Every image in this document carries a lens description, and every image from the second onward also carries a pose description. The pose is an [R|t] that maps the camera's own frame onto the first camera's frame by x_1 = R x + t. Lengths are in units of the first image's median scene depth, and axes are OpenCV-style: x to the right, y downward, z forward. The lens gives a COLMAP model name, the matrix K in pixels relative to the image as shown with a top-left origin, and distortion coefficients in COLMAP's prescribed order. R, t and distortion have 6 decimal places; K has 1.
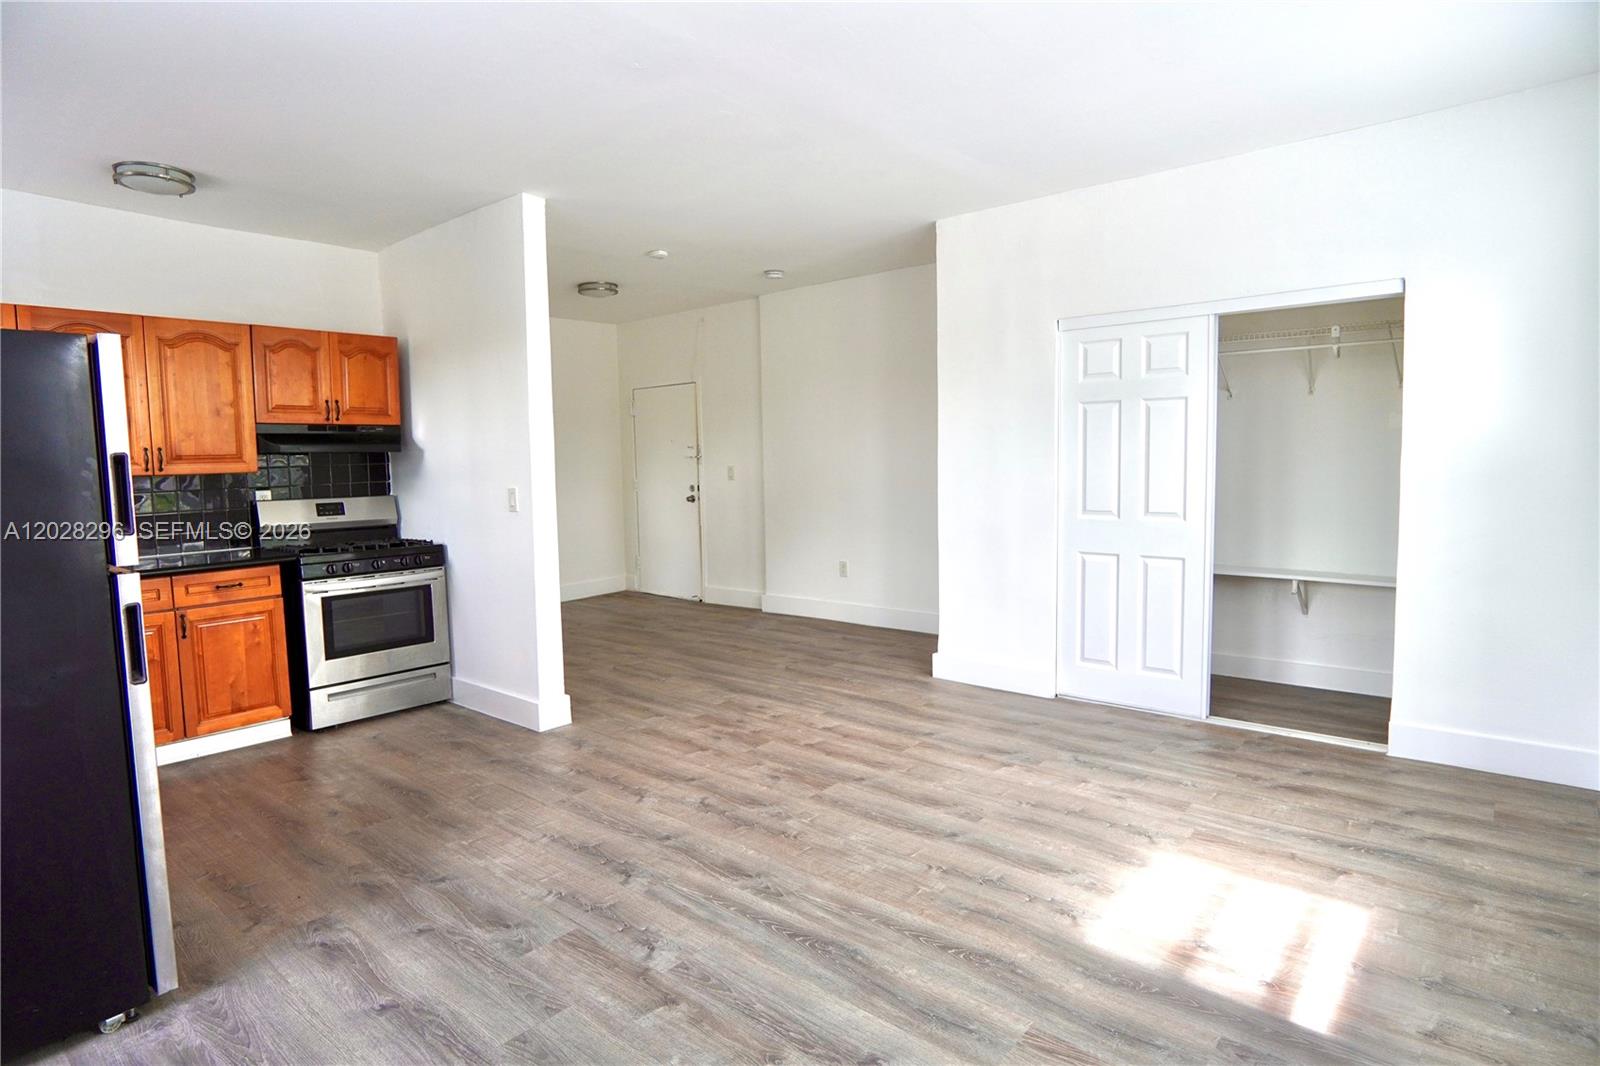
lens RADIAL K [[852.9, 0, 802.0], [0, 852.9, 522.0], [0, 0, 1]] dist [-0.036769, 0.010470]
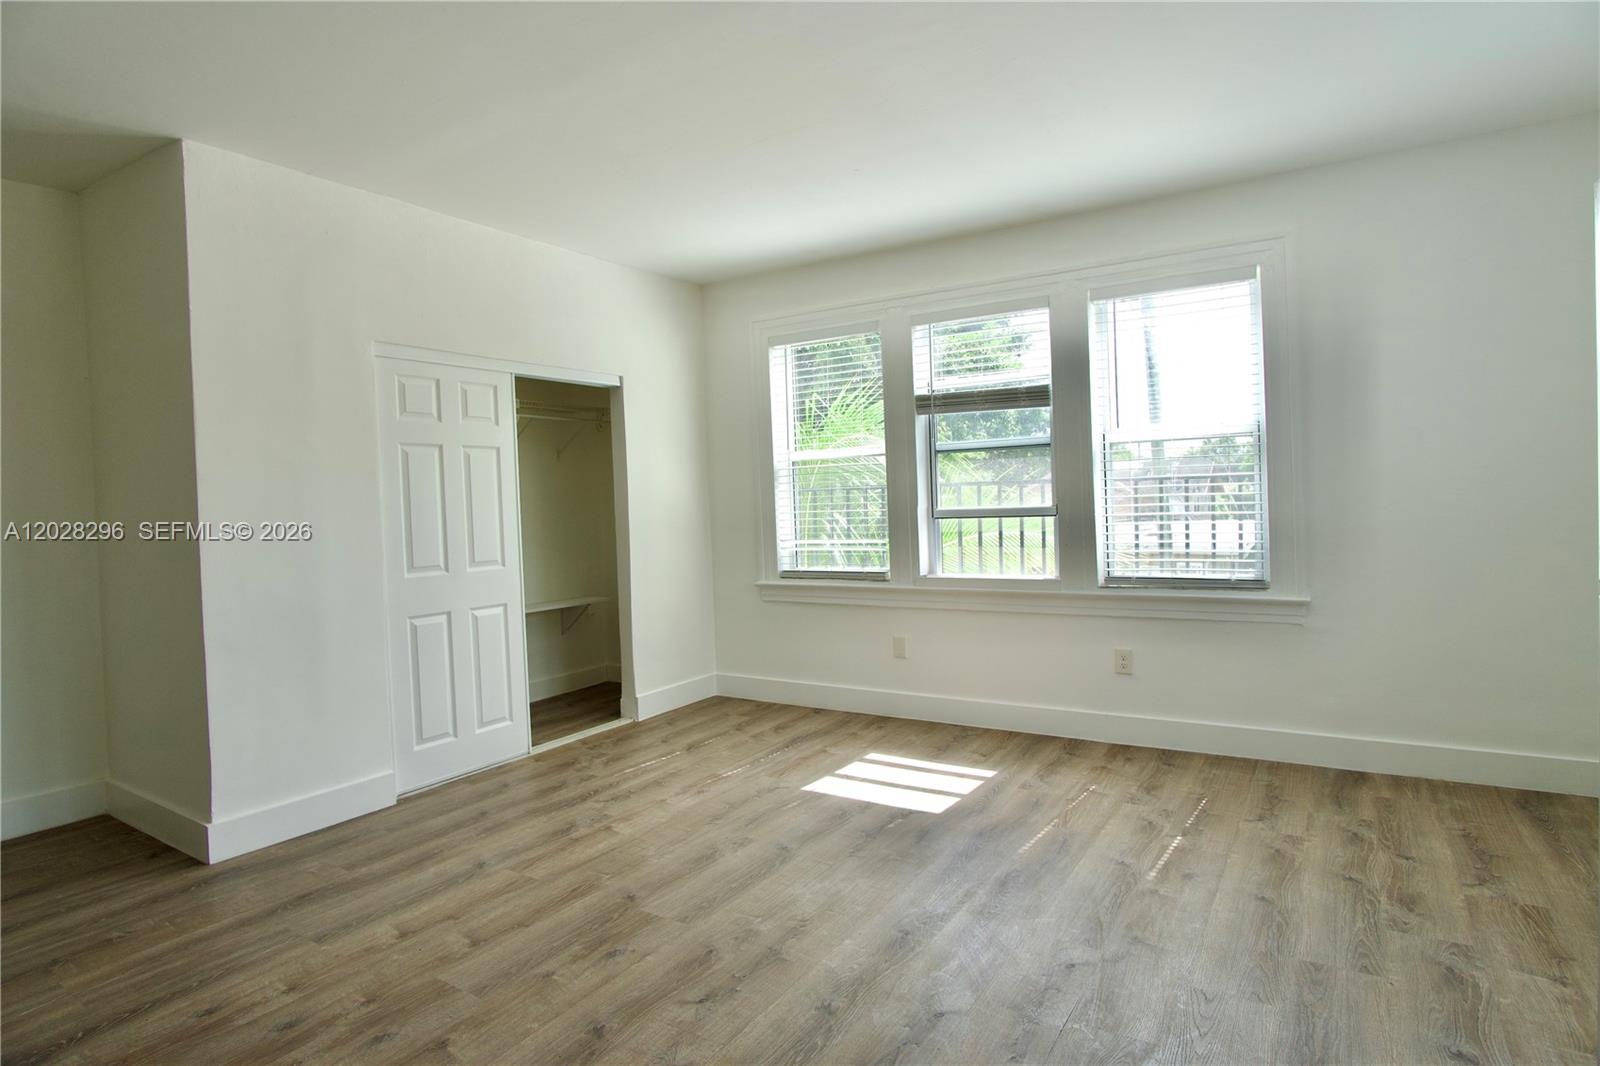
lens RADIAL K [[852.9, 0, 802.0], [0, 852.9, 522.0], [0, 0, 1]] dist [-0.036769, 0.010470]
pose [[-0.132973, 0.000841, 0.991119, -0.622729], [0.114130, 0.993360, 0.014469, -0.029399], [-0.984527, 0.115041, -0.132186, 0.780058]]
